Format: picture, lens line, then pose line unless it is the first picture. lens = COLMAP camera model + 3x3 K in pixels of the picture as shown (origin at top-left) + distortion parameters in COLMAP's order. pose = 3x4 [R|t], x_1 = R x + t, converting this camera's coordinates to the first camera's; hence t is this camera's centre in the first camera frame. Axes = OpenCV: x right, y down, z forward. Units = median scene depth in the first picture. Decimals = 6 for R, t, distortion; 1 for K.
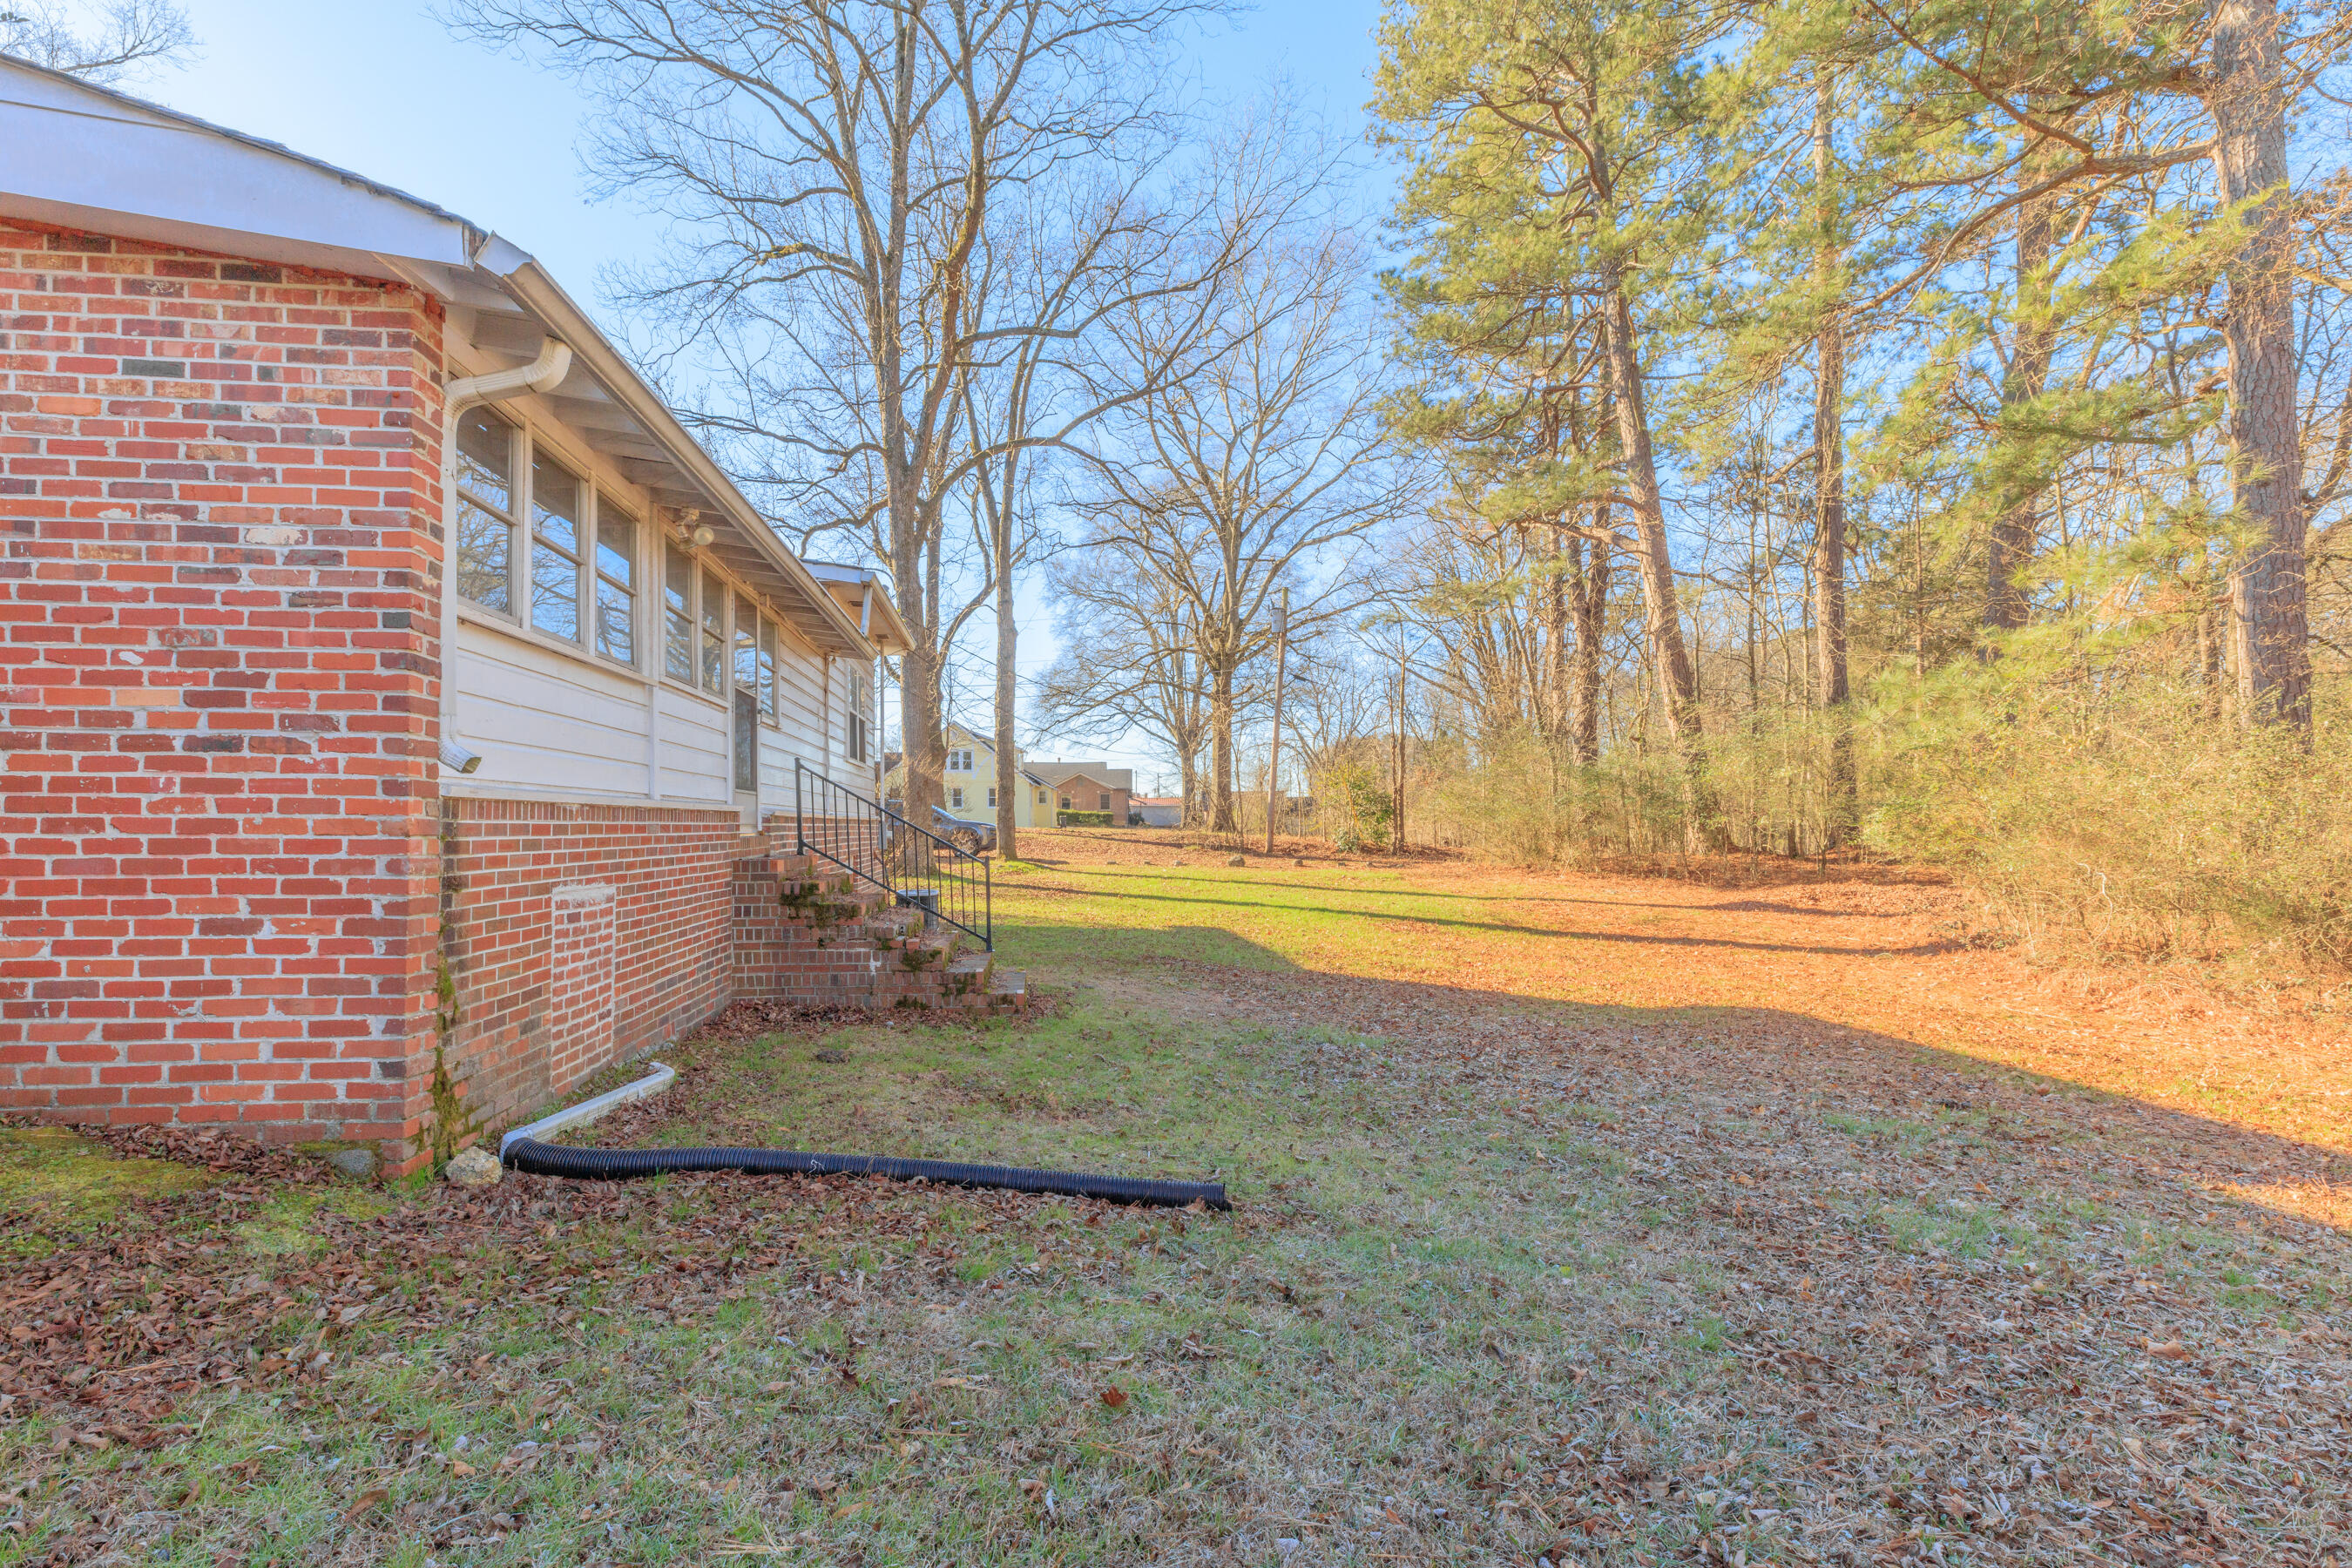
lens RADIAL K [[1064.4, 0, 1131.7], [0, 1064.4, 821.5], [0, 0, 1]] dist [0.003787, -0.000261]
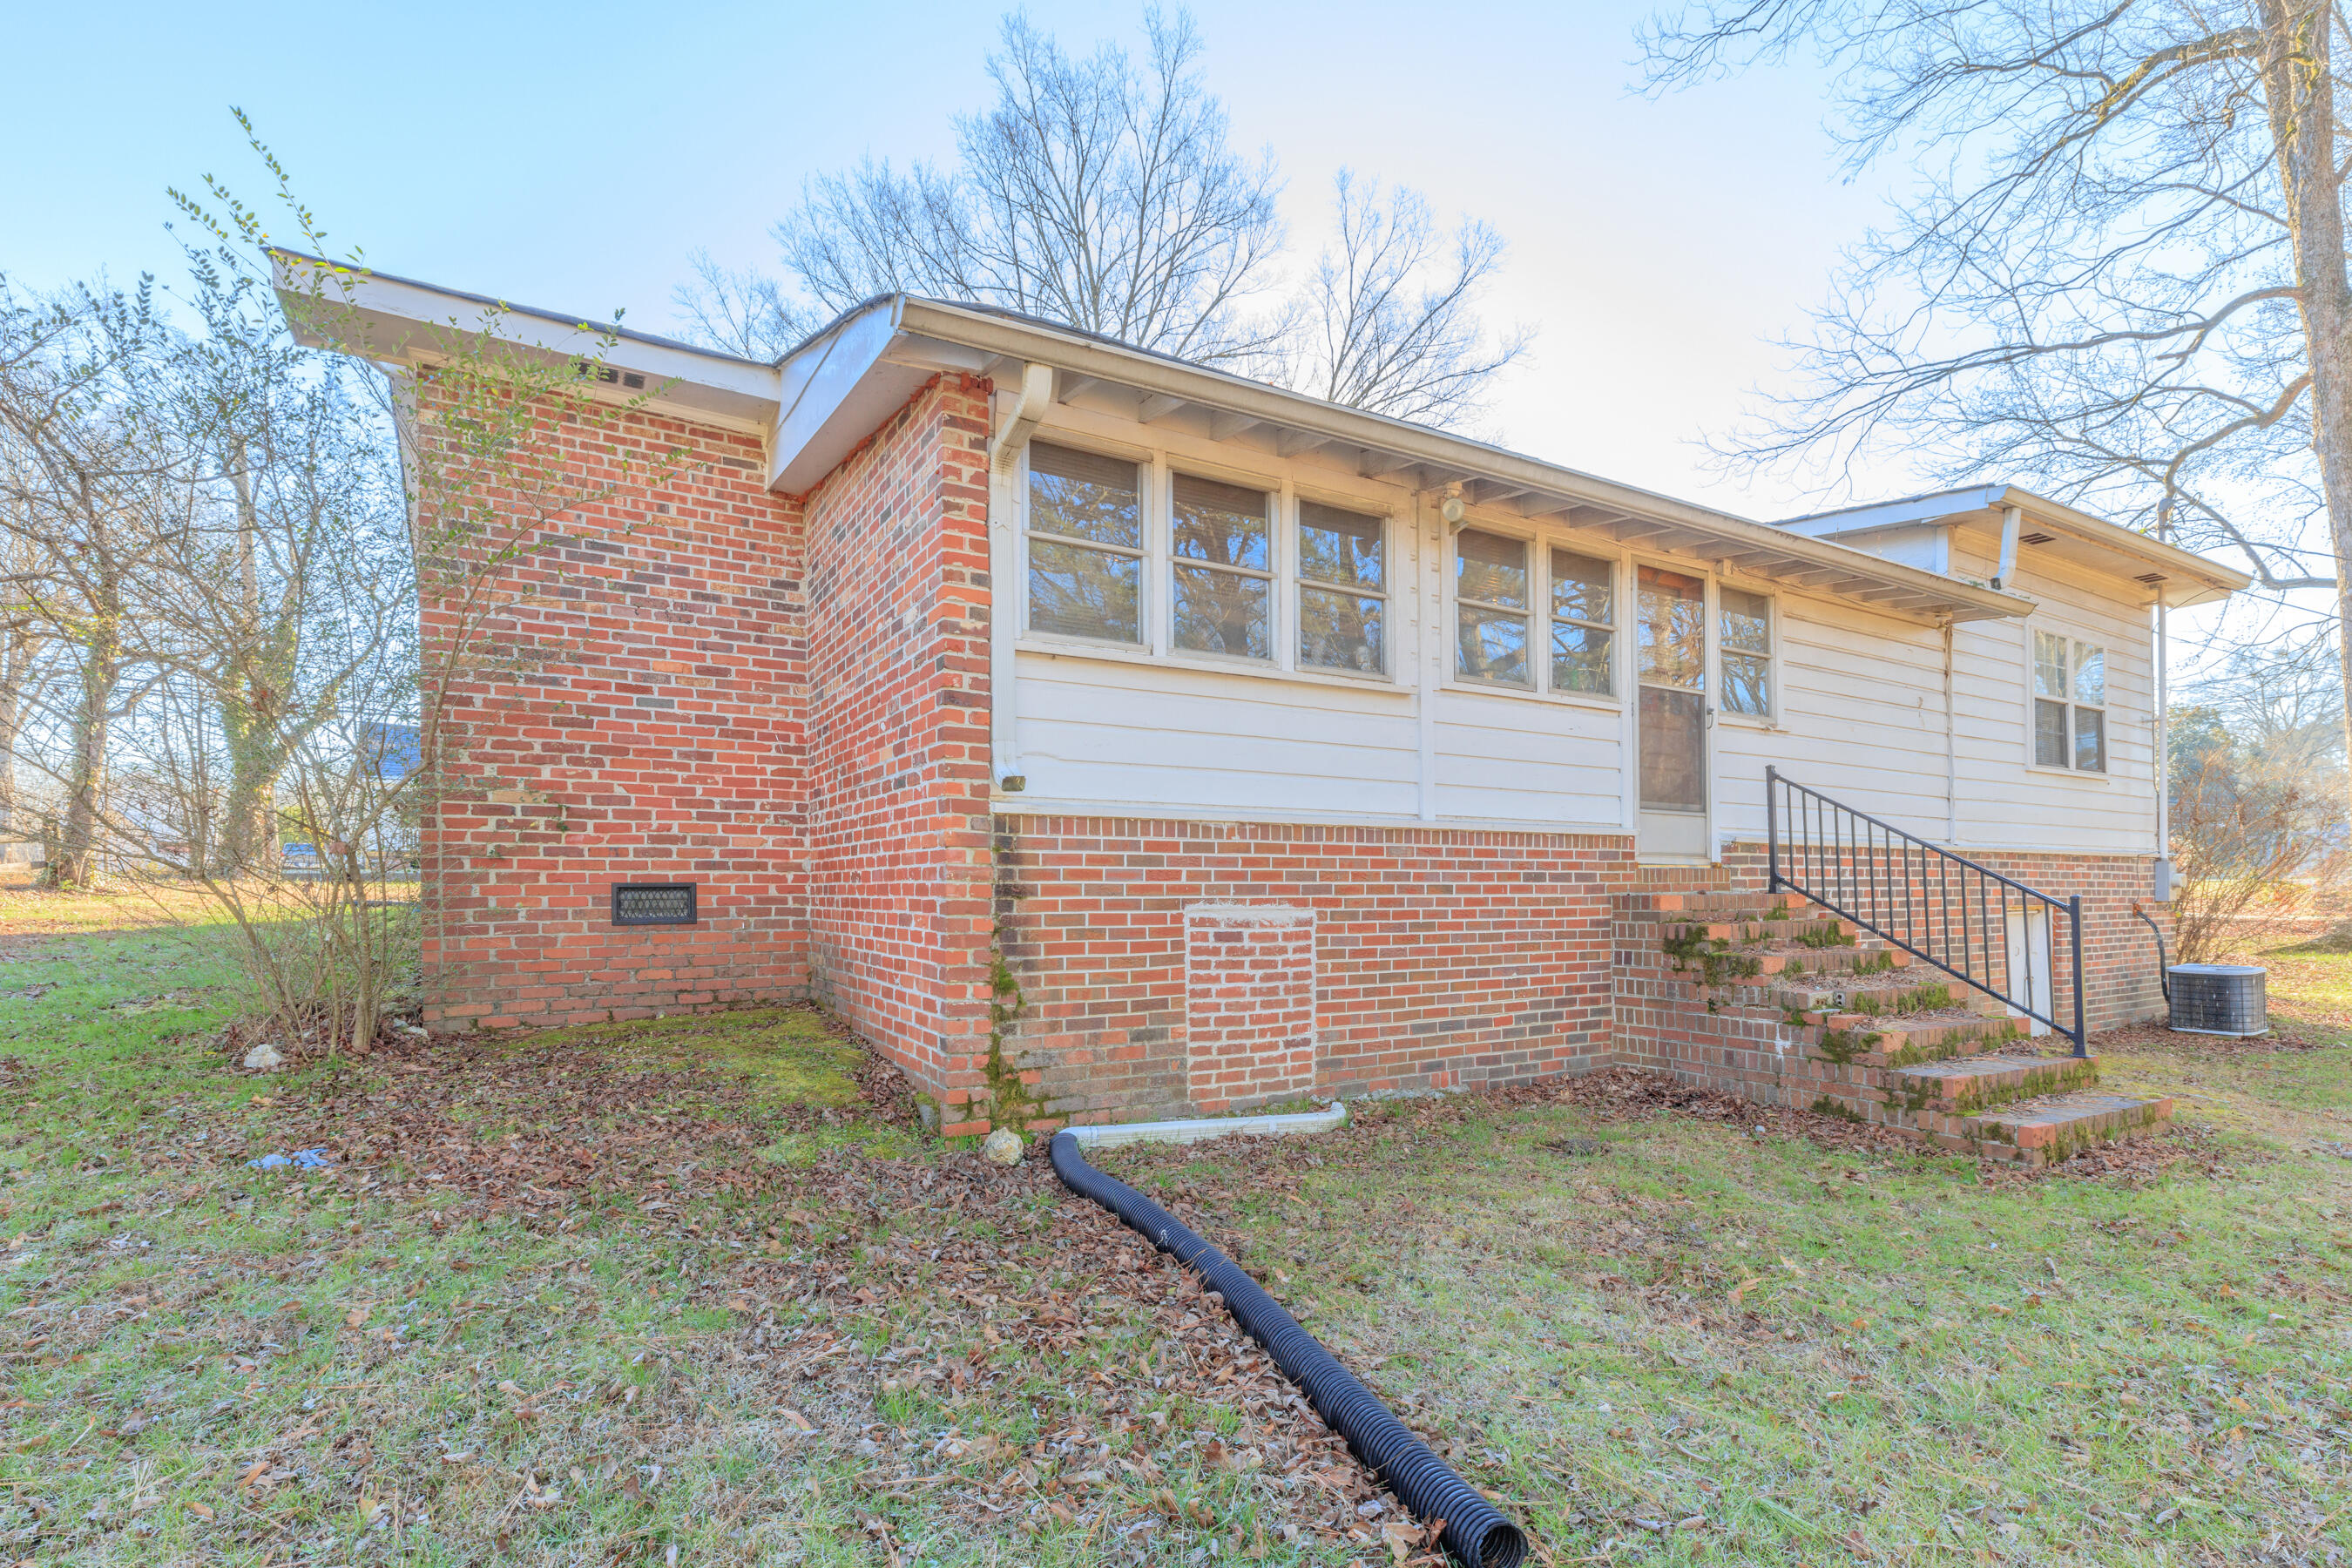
lens RADIAL K [[1064.4, 0, 1027.9], [0, 1064.4, 874.4], [0, 0, 1]] dist [0.003787, -0.000261]
pose [[0.427751, -0.009342, -0.903849, 0.392363], [0.008126, 0.999946, -0.006489, 0.049675], [0.903860, -0.004569, 0.427803, 0.549341]]
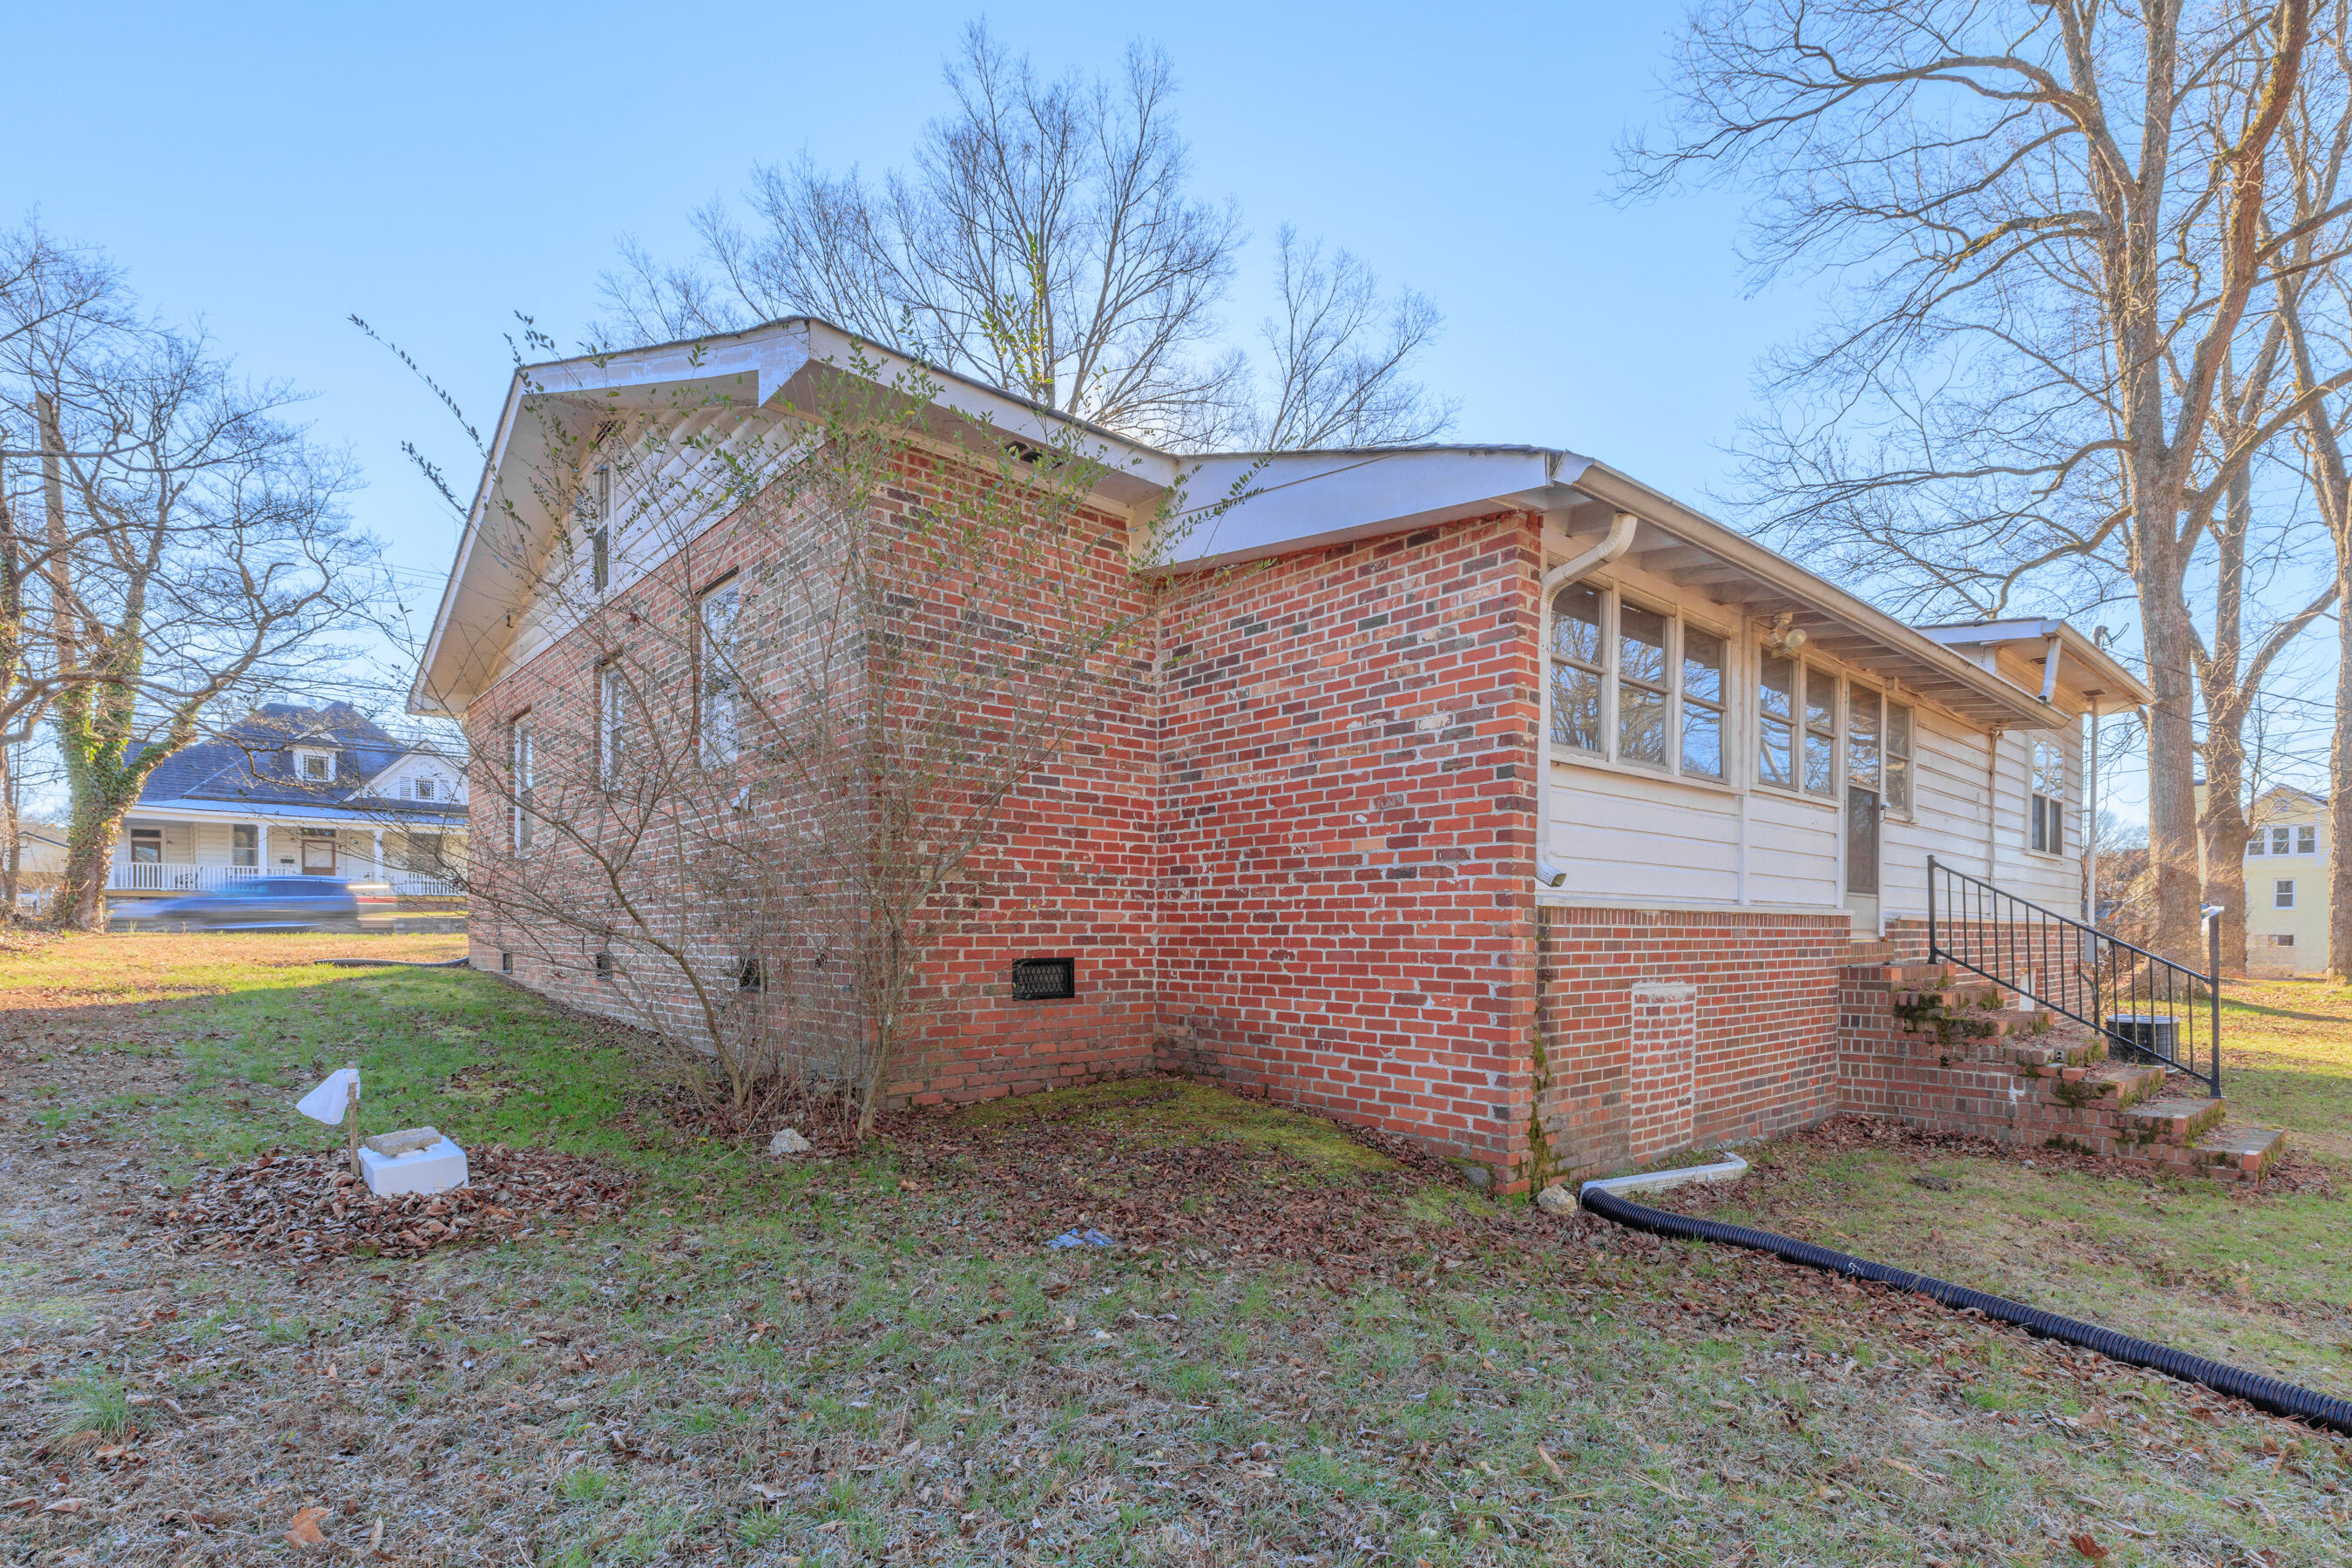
lens RADIAL K [[1064.4, 0, 1182.0], [0, 1064.4, 960.6], [0, 0, 1]] dist [0.003787, -0.000261]
pose [[0.578924, 0.019850, -0.815140, 0.144384], [0.003535, 0.999633, 0.026854, 0.006087], [0.815374, -0.018428, 0.578642, -0.081875]]
